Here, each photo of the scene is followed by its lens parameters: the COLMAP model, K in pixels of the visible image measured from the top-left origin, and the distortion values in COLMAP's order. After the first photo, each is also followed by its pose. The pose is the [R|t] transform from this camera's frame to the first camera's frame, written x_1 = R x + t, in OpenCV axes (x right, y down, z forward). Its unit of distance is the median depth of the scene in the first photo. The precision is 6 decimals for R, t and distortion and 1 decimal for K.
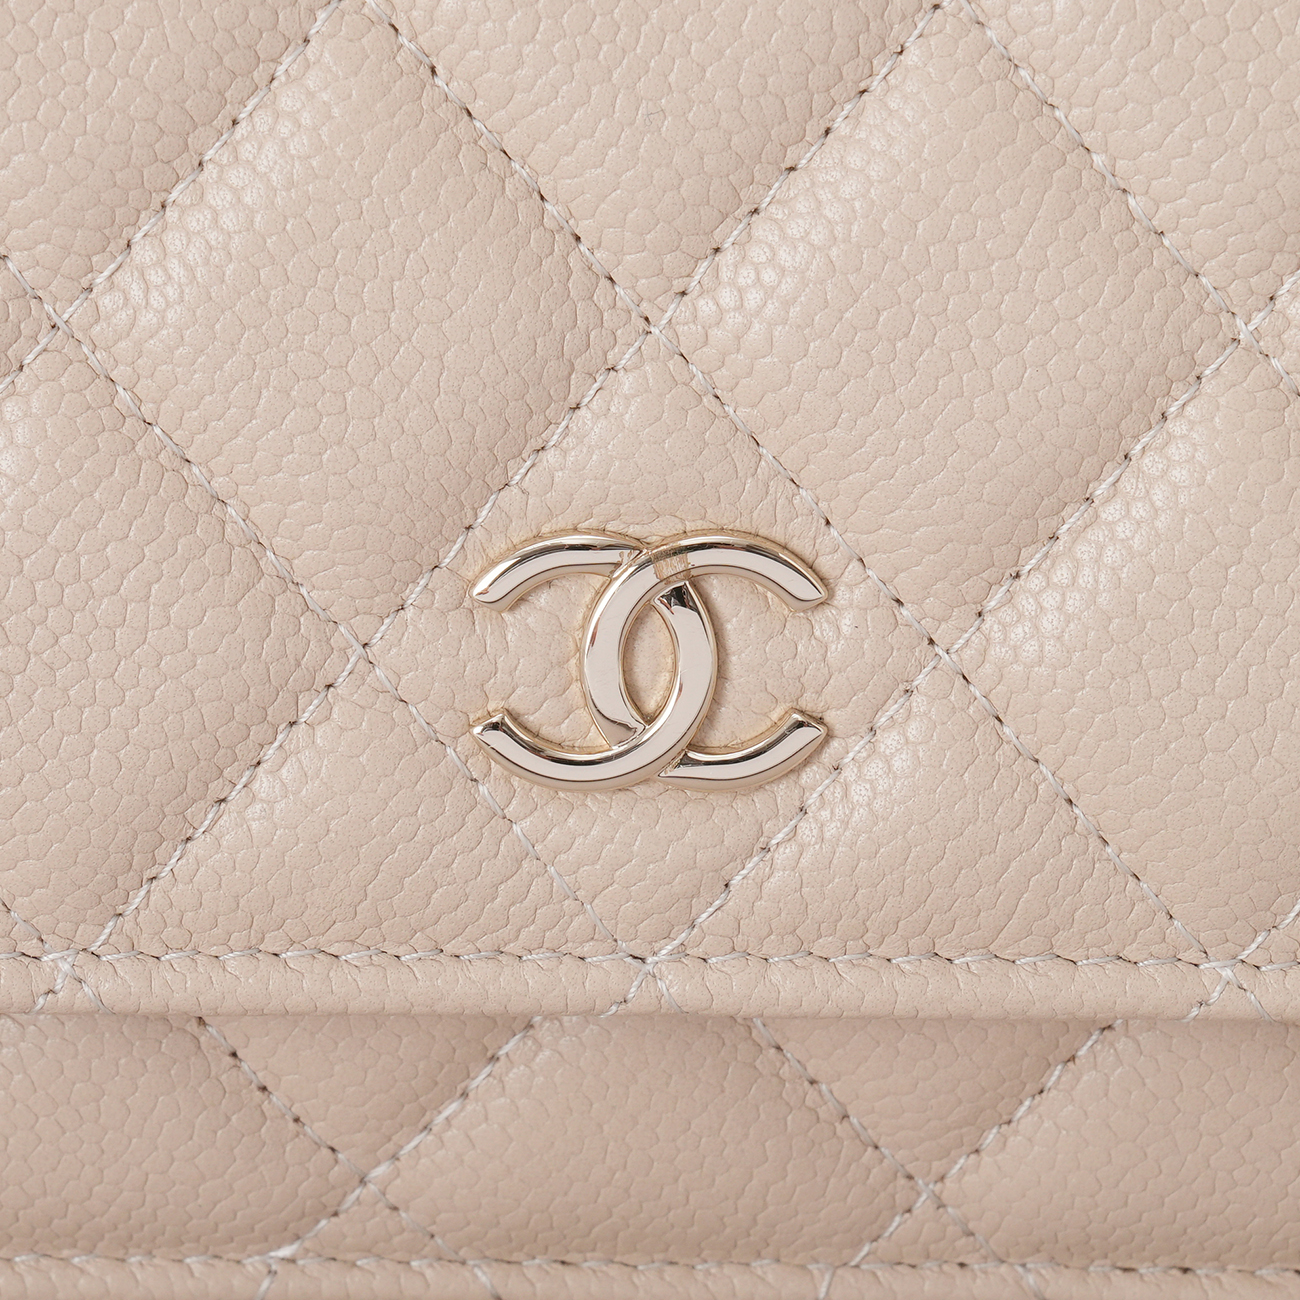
lens RADIAL K [[7589.7, 0, 650.0], [0, 7589.7, 650.0], [0, 0, 1]] dist [0.212073, 2.708699]
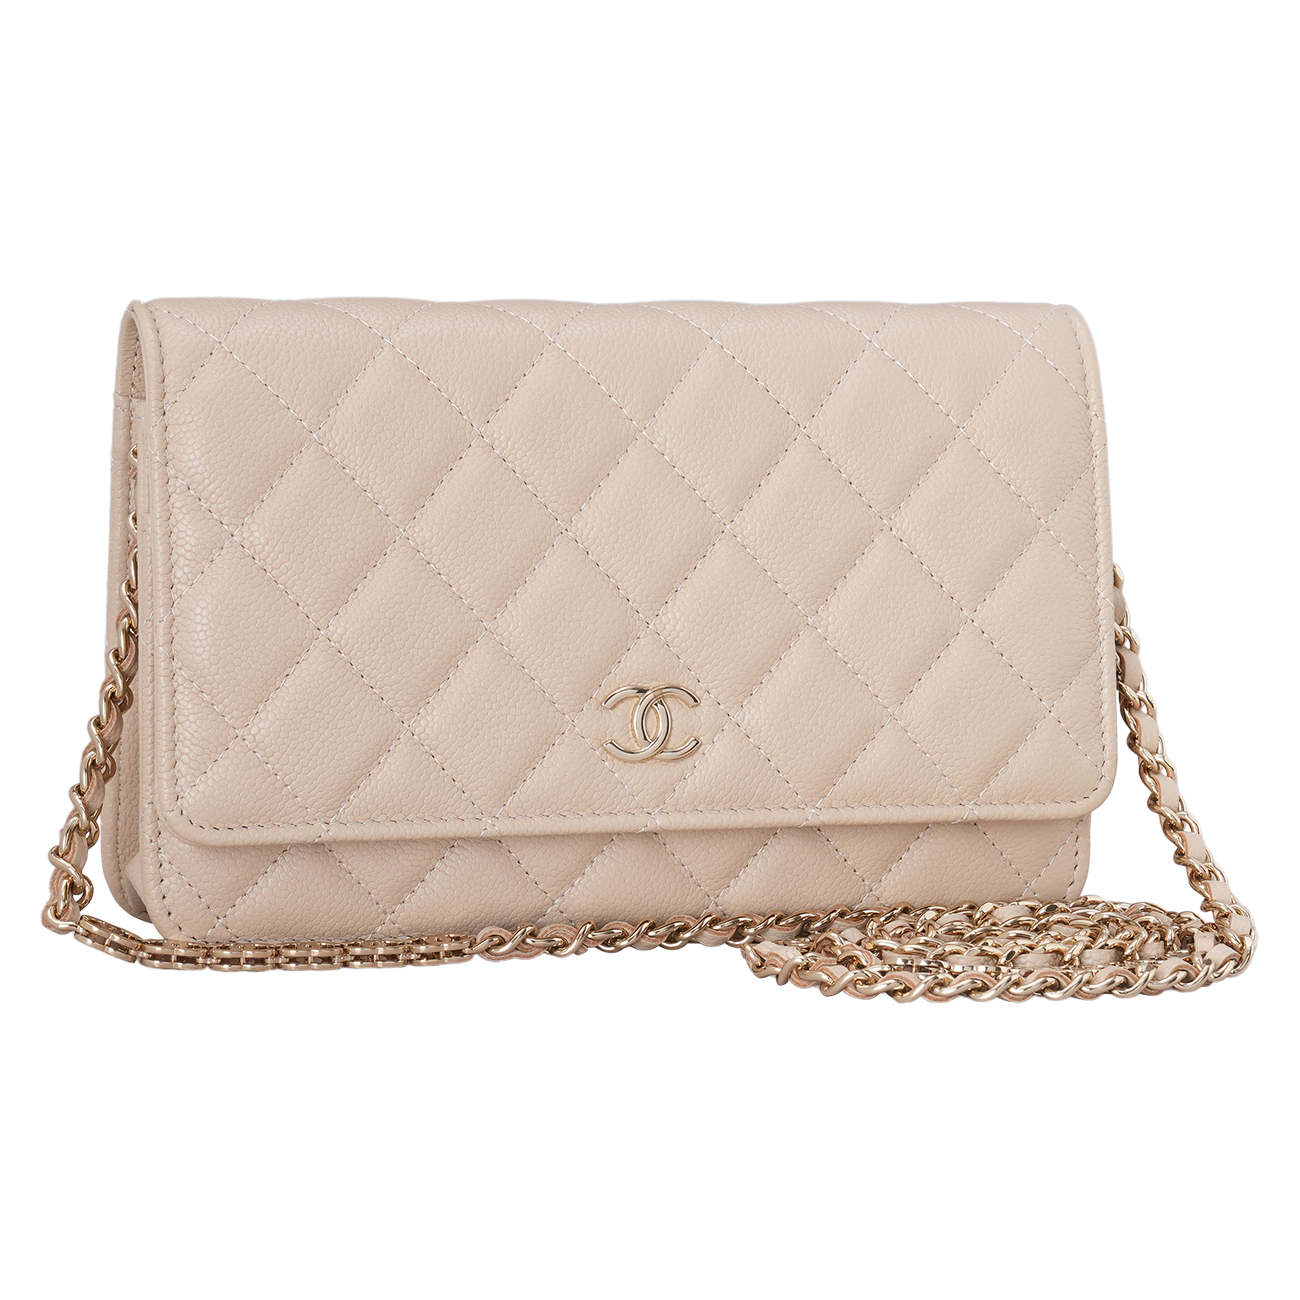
lens RADIAL K [[5063.5, 0, 650.0], [0, 5063.5, 650.0], [0, 0, 1]] dist [0.098015, 2.140756]
pose [[0.958770, -0.029249, 0.282674, -0.654503], [0.094107, 0.971246, -0.218691, 0.475443], [-0.268150, 0.236276, 0.933954, -1.171442]]
